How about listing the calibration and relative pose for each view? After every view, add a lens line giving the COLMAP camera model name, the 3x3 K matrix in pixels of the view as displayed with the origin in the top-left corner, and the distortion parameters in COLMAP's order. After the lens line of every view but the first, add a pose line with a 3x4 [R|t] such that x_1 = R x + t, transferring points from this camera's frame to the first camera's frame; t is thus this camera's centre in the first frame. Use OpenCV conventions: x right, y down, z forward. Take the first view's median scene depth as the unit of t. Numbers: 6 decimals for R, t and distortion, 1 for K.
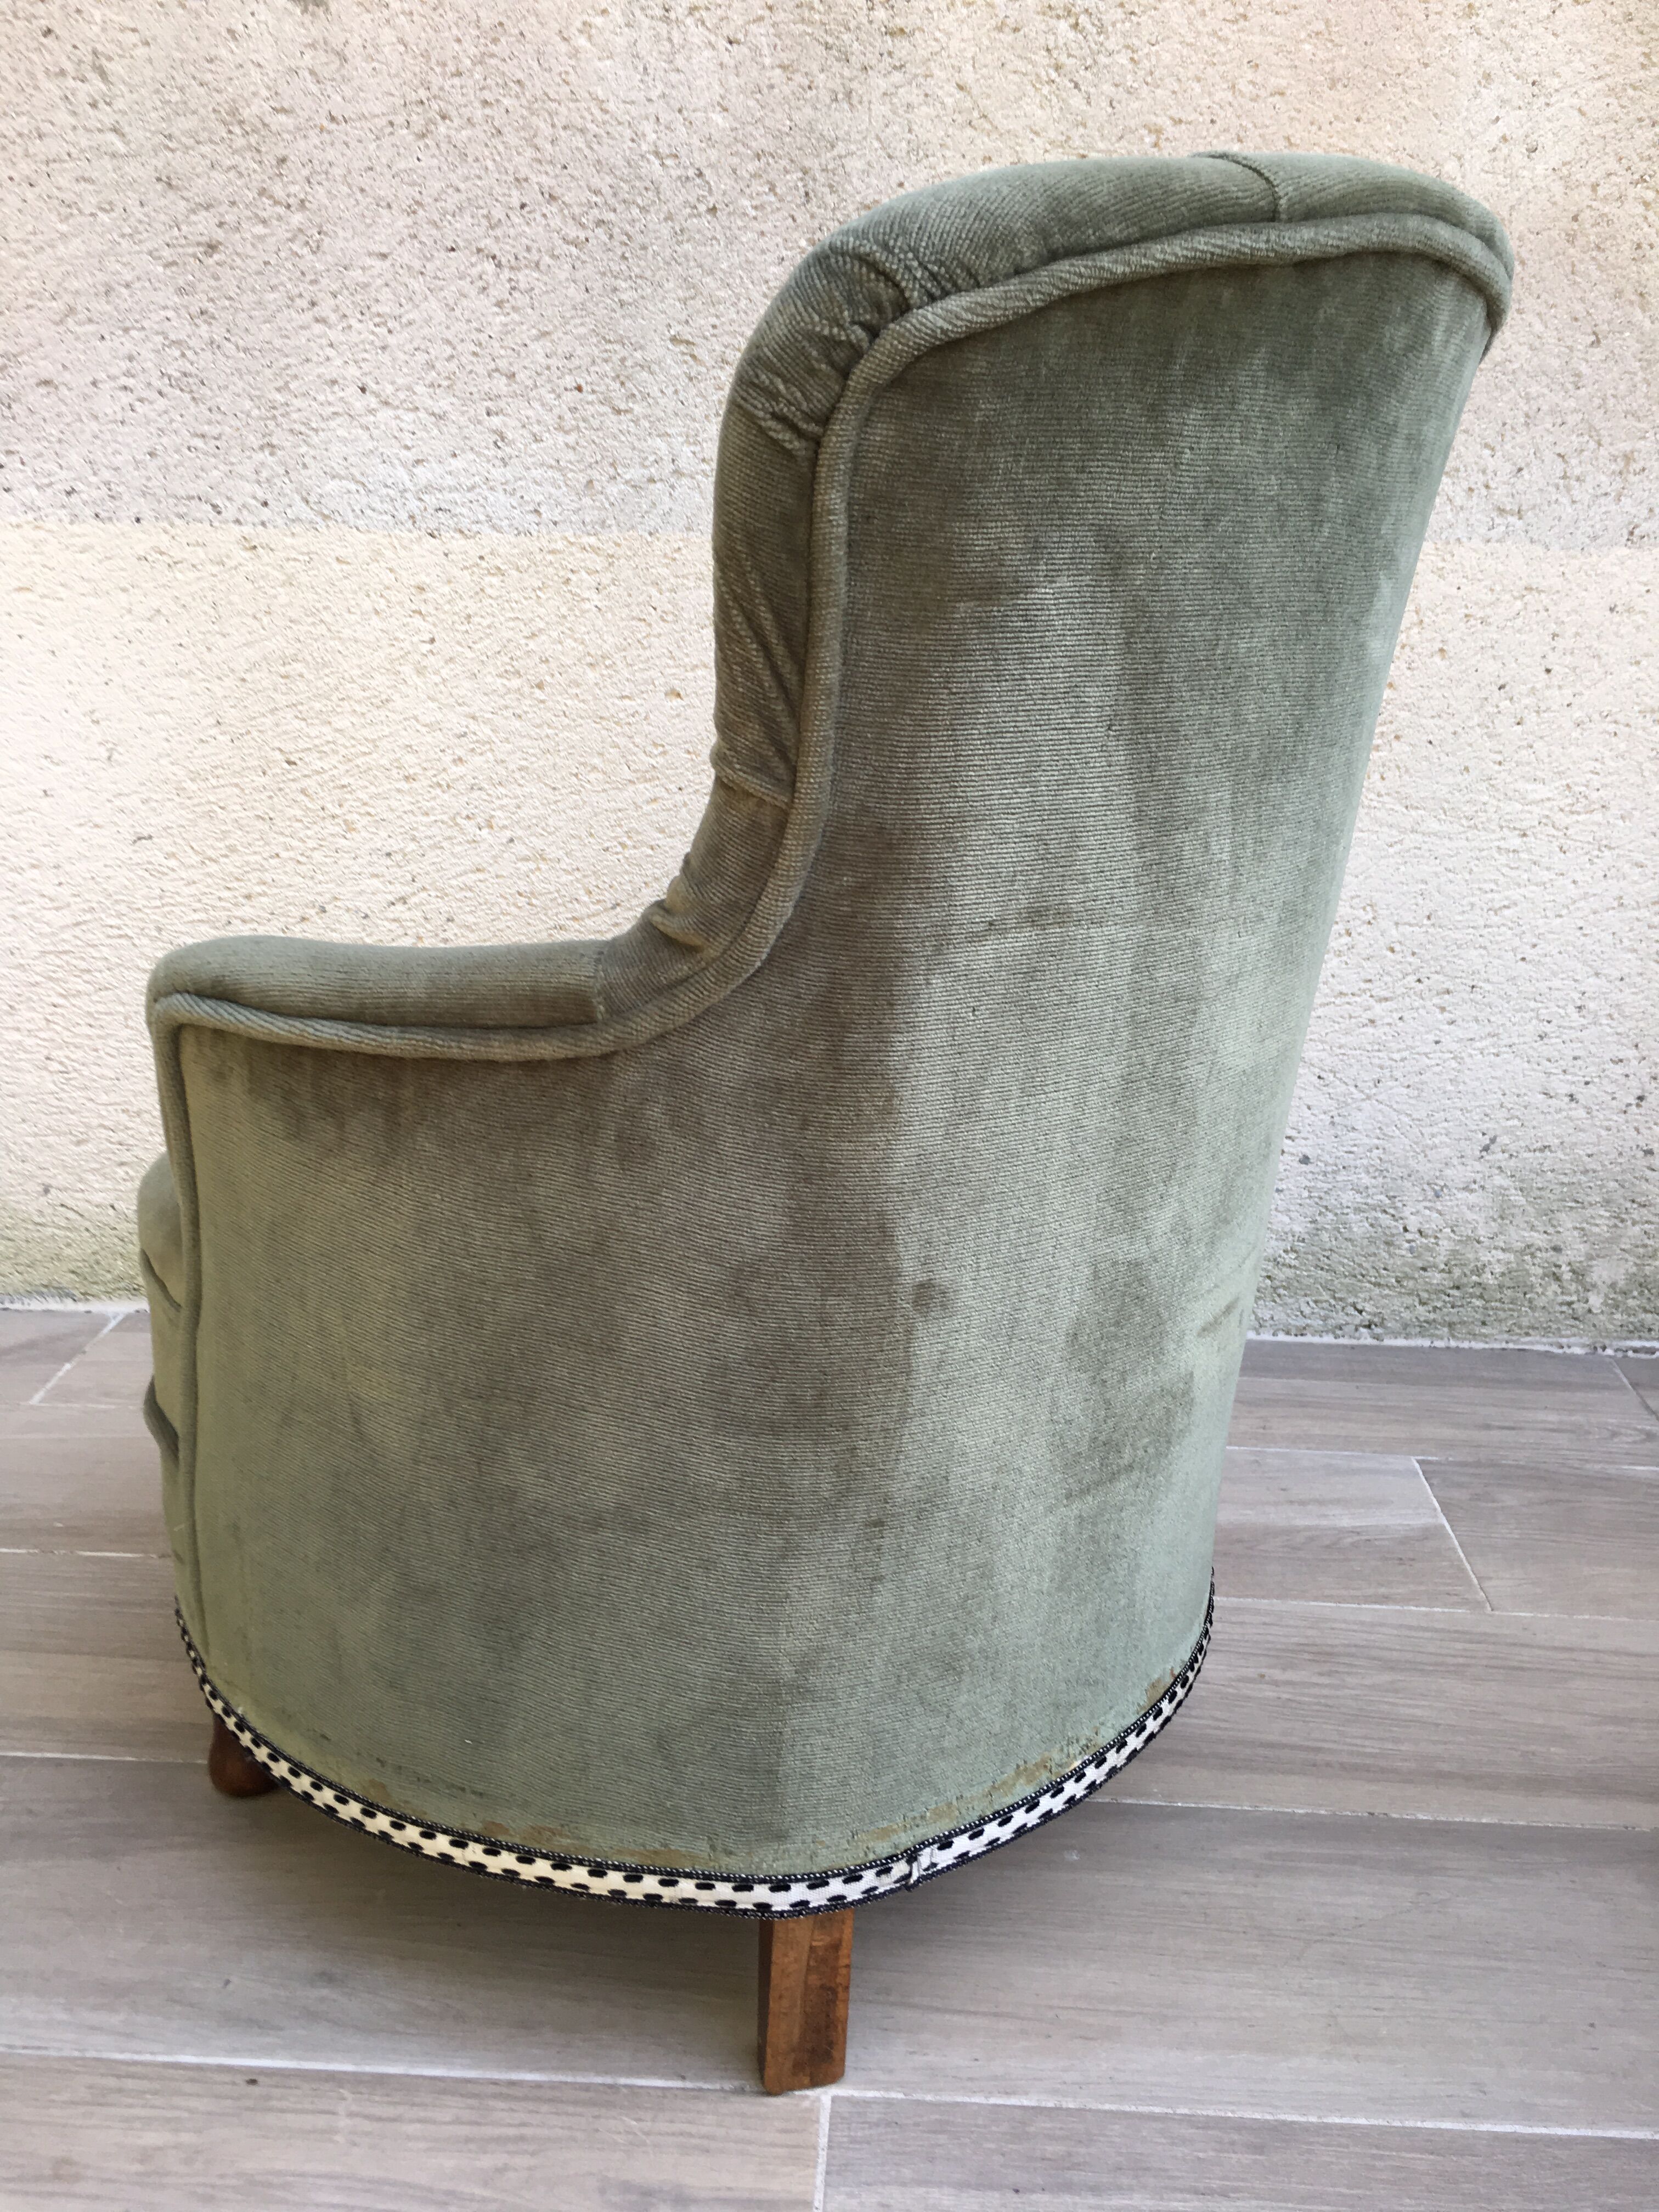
lens RADIAL K [[1954.0, 0, 854.1], [0, 1954.0, 1110.0], [0, 0, 1]] dist [0.065673, -0.116566]
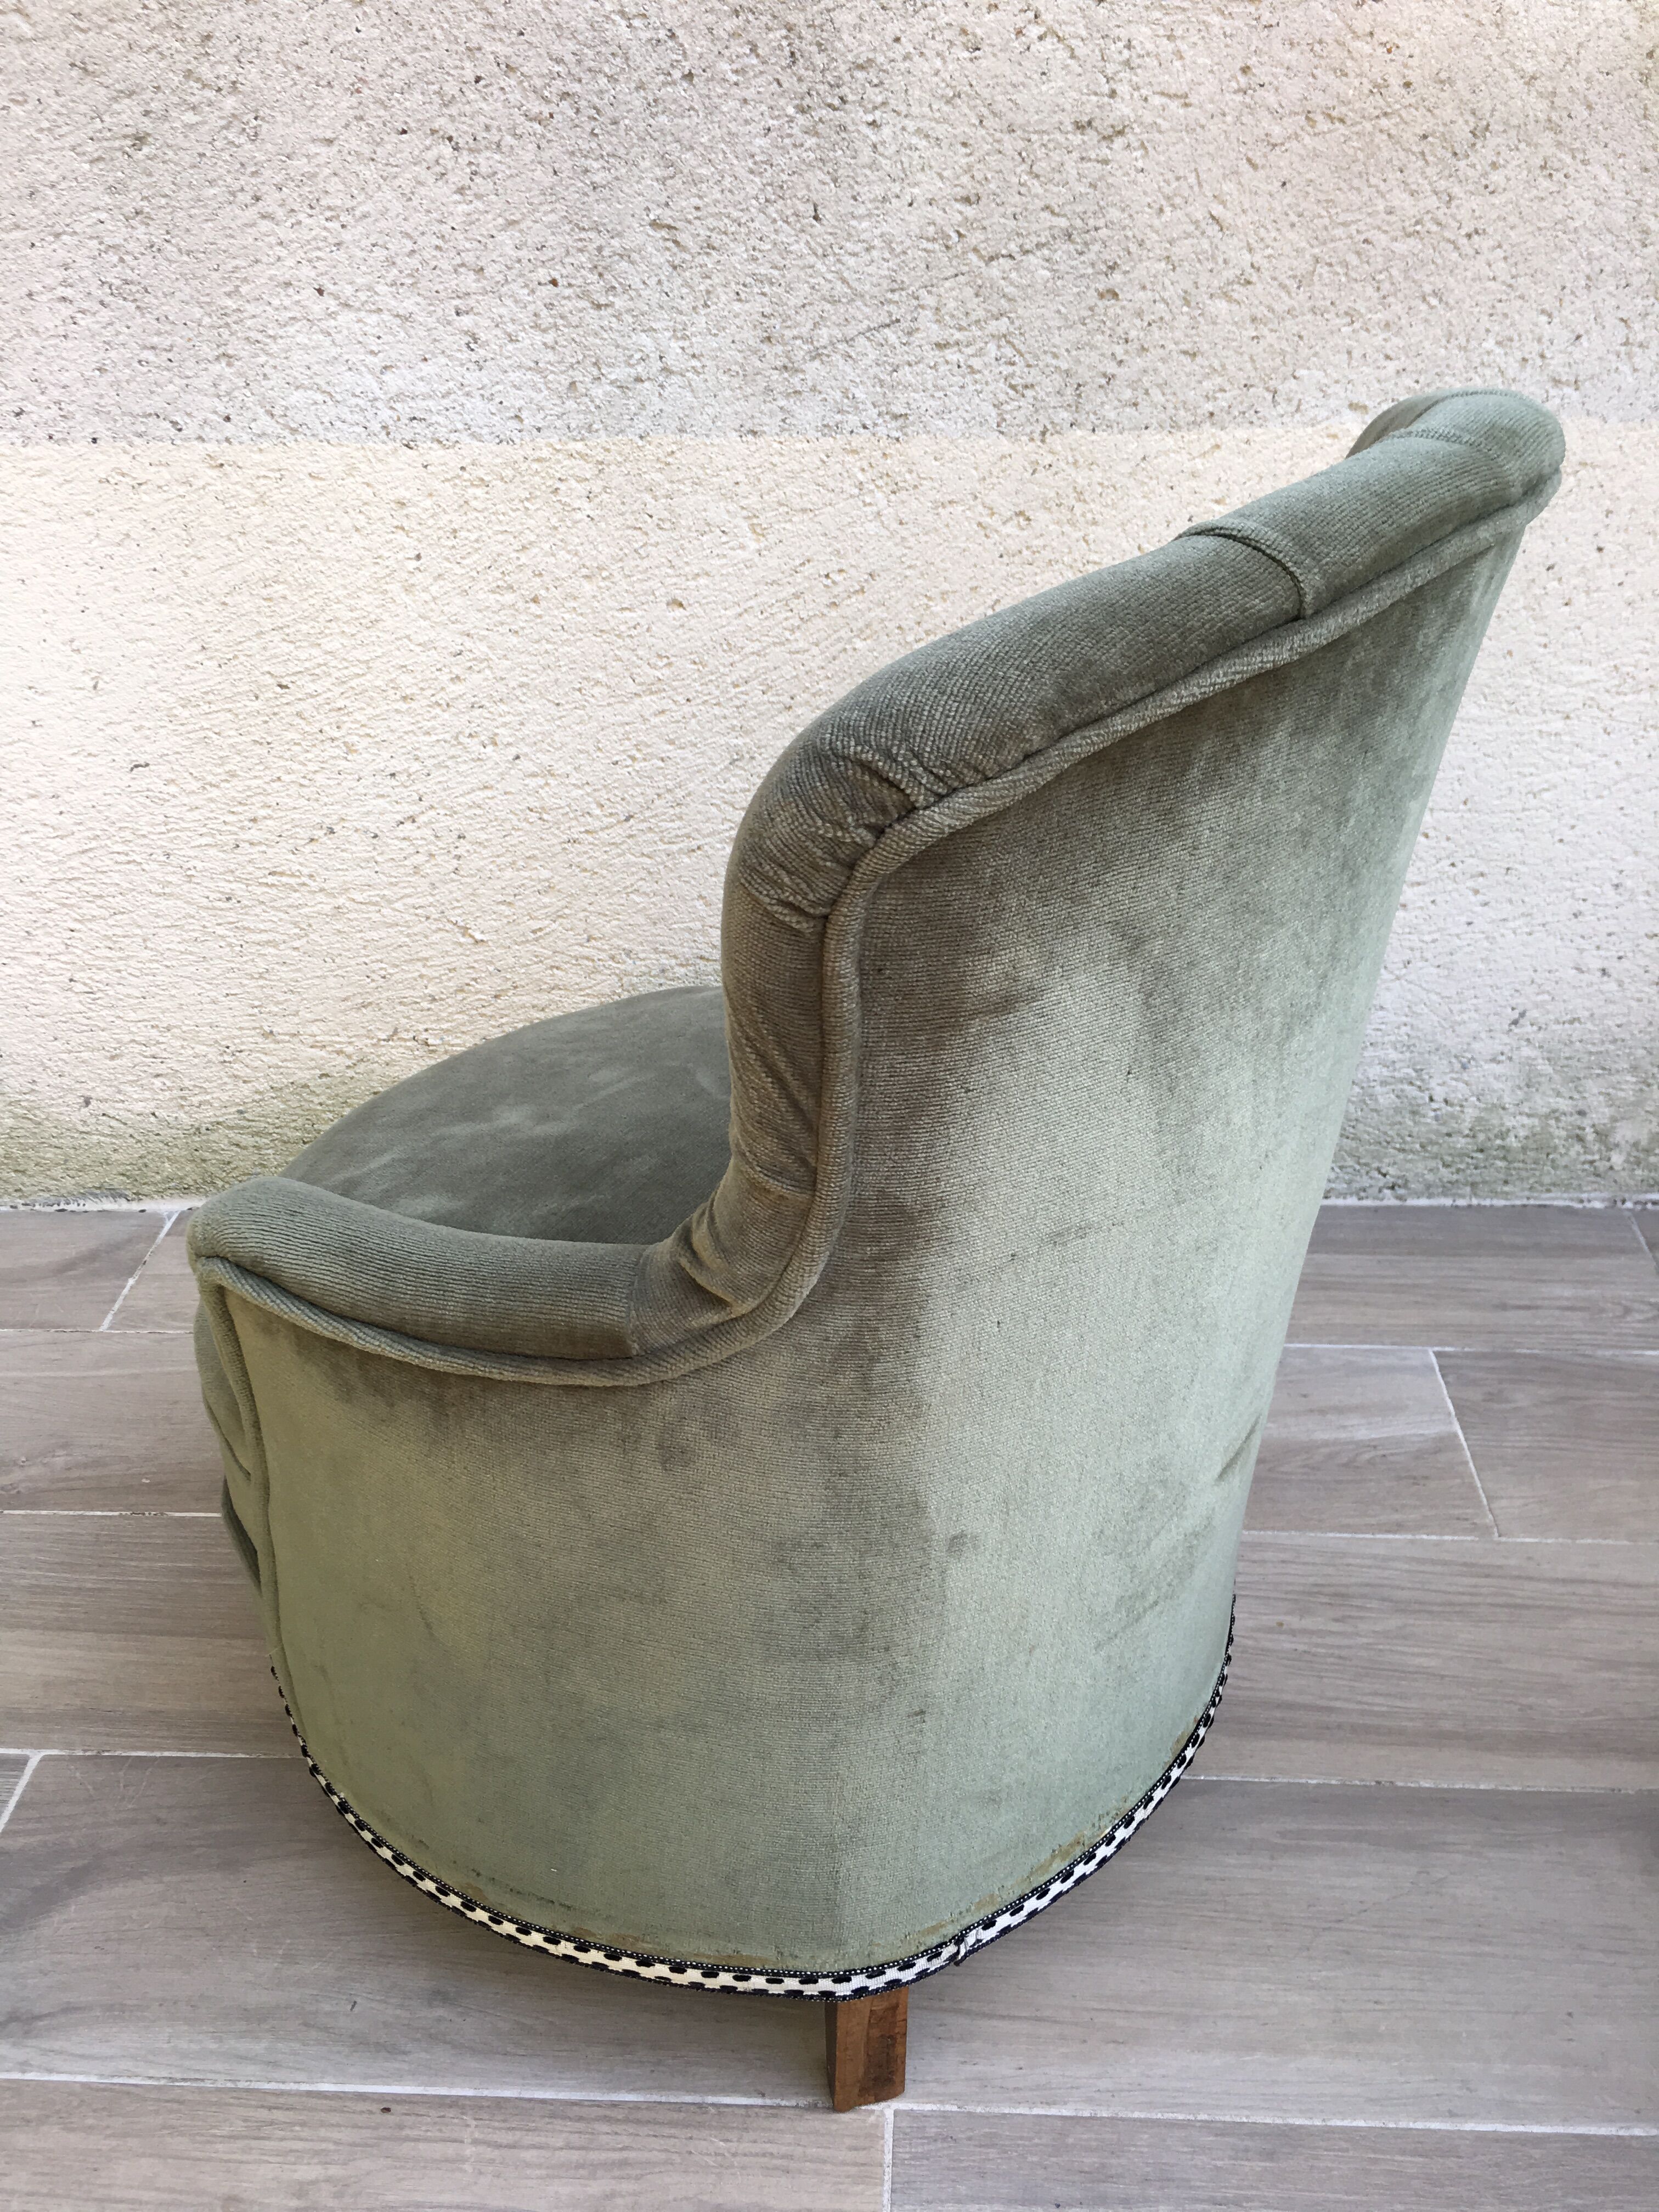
lens RADIAL K [[1954.0, 0, 864.3], [0, 1954.0, 1142.4], [0, 0, 1]] dist [0.065673, -0.116566]
pose [[0.999308, -0.034374, -0.014213, 0.004263], [0.036735, 0.972013, 0.232039, -0.188839], [0.005839, -0.232400, 0.972603, 0.014076]]
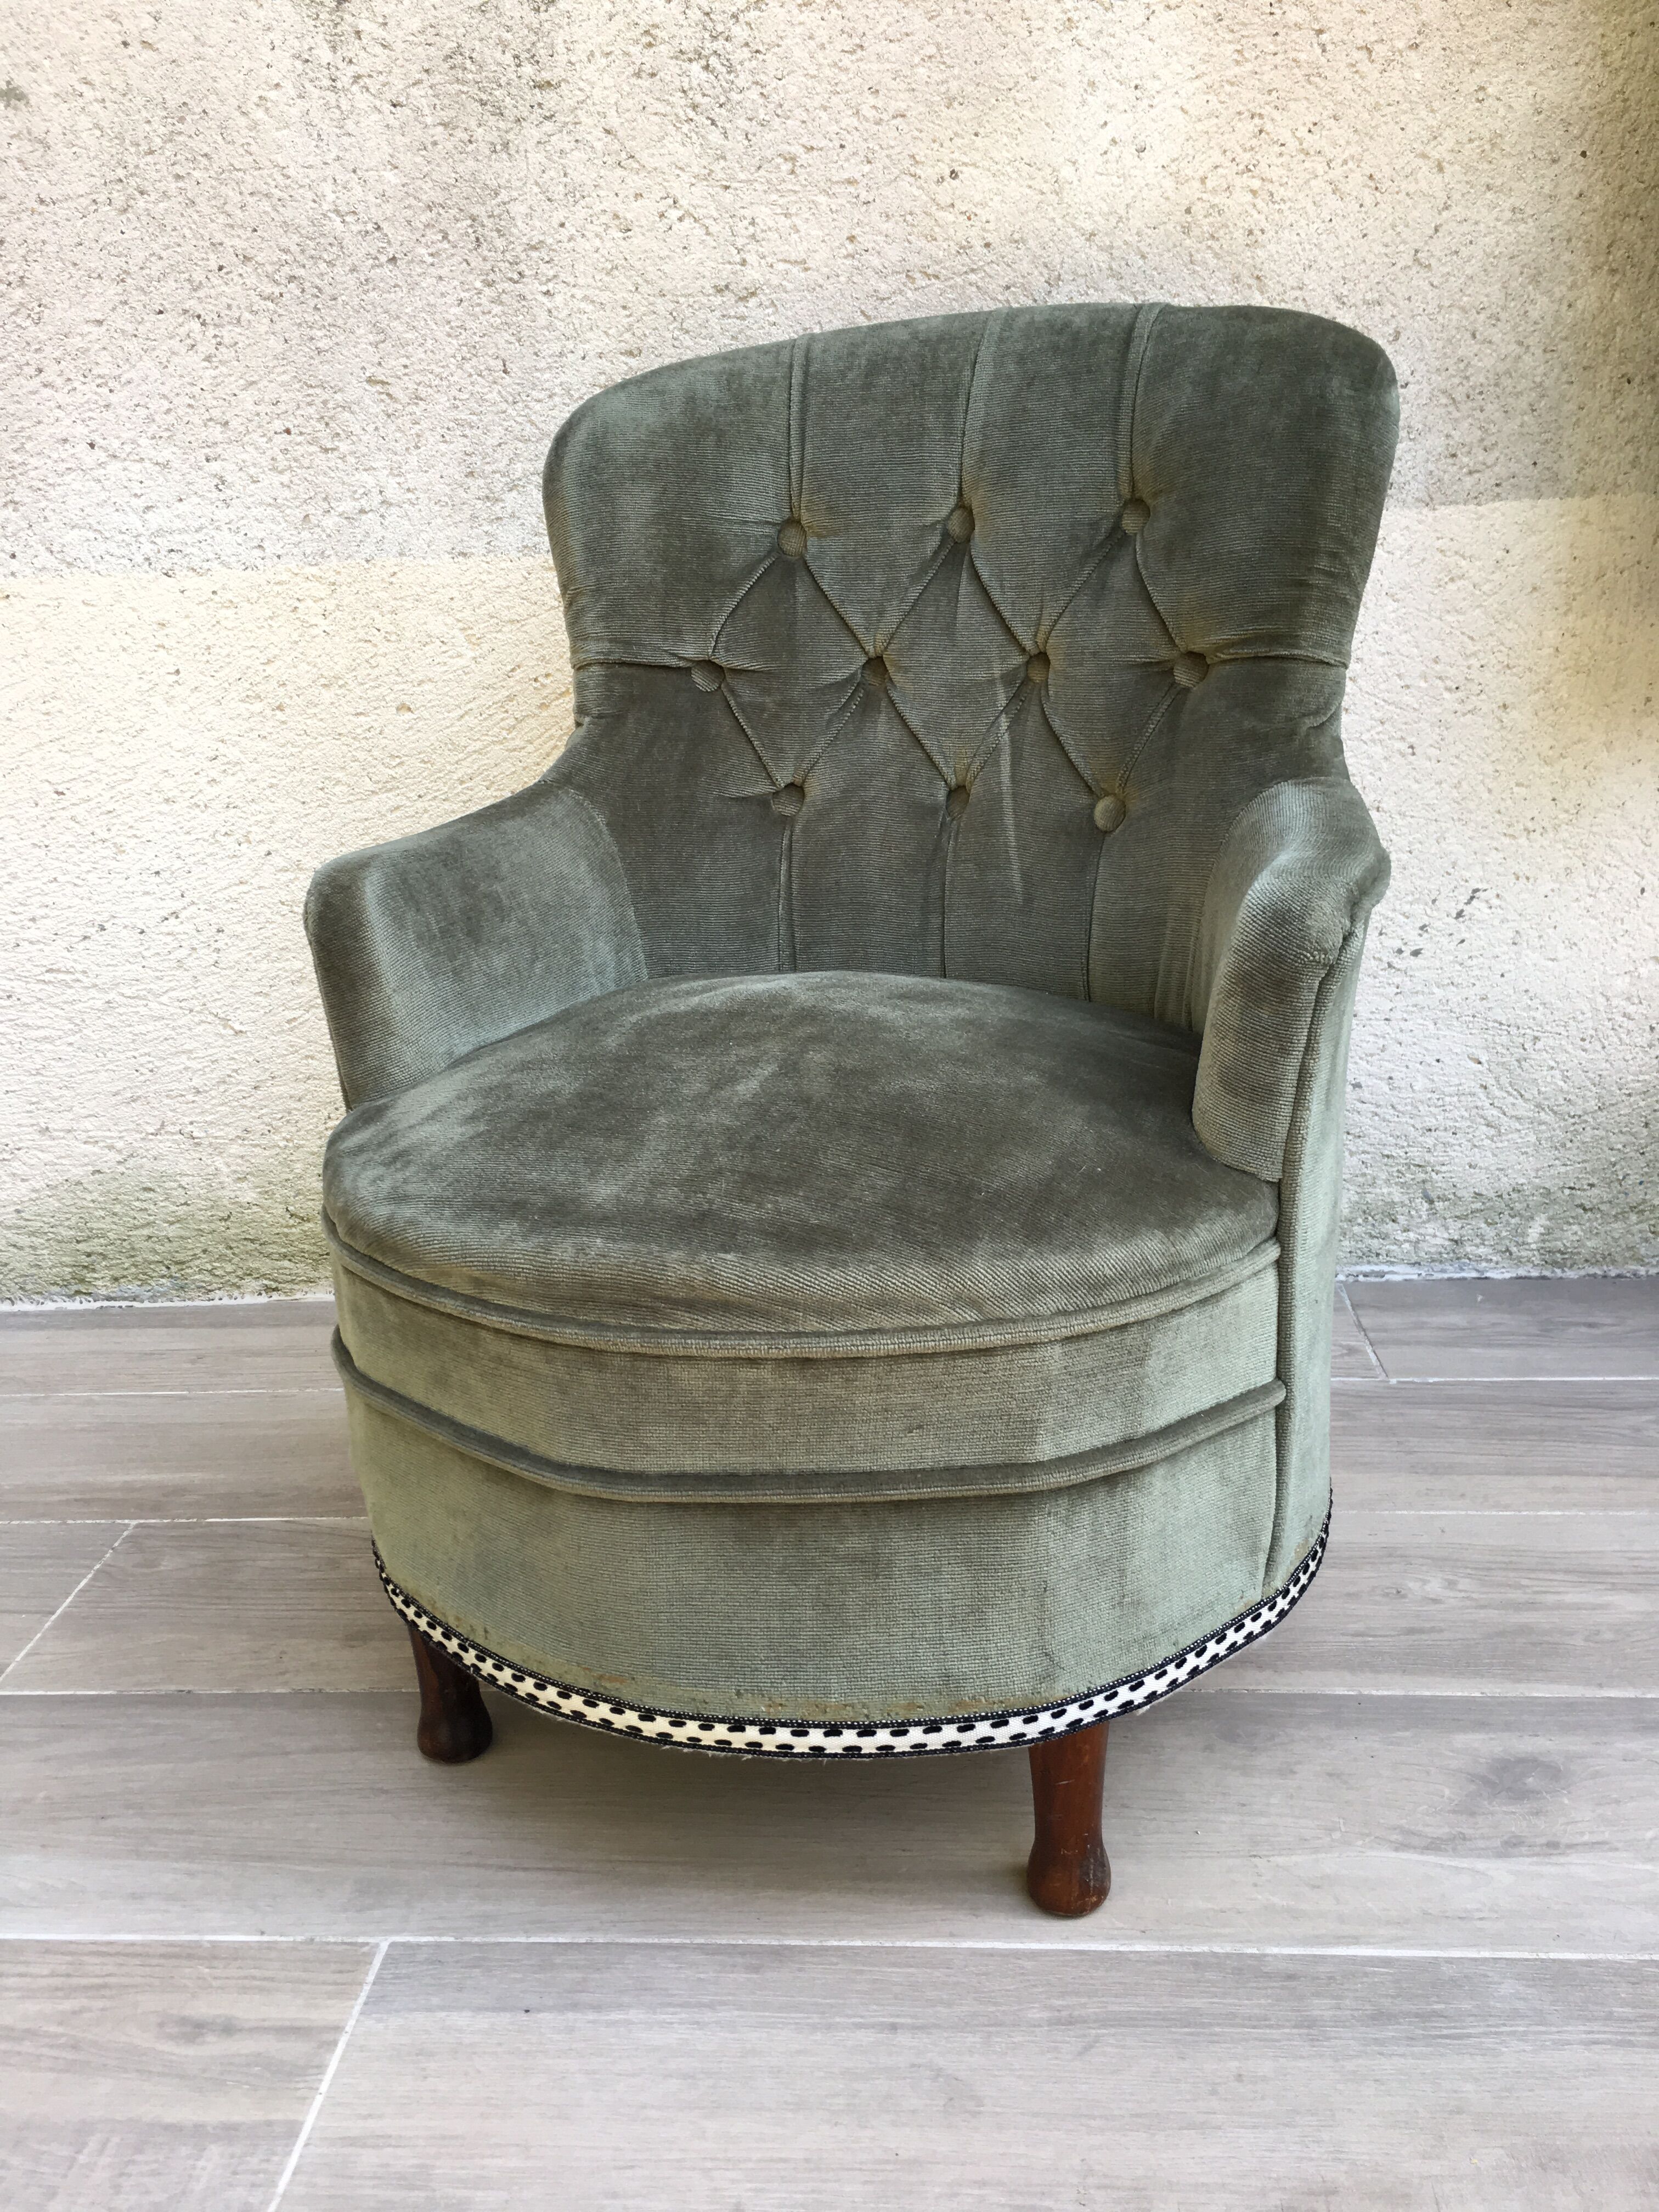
lens RADIAL K [[1954.0, 0, 858.7], [0, 1954.0, 1106.7], [0, 0, 1]] dist [0.065673, -0.116566]
pose [[0.997899, -0.054612, -0.034850, 0.194628], [0.054116, 0.998421, -0.015033, 0.037587], [0.035616, 0.013116, 0.999279, -0.065835]]
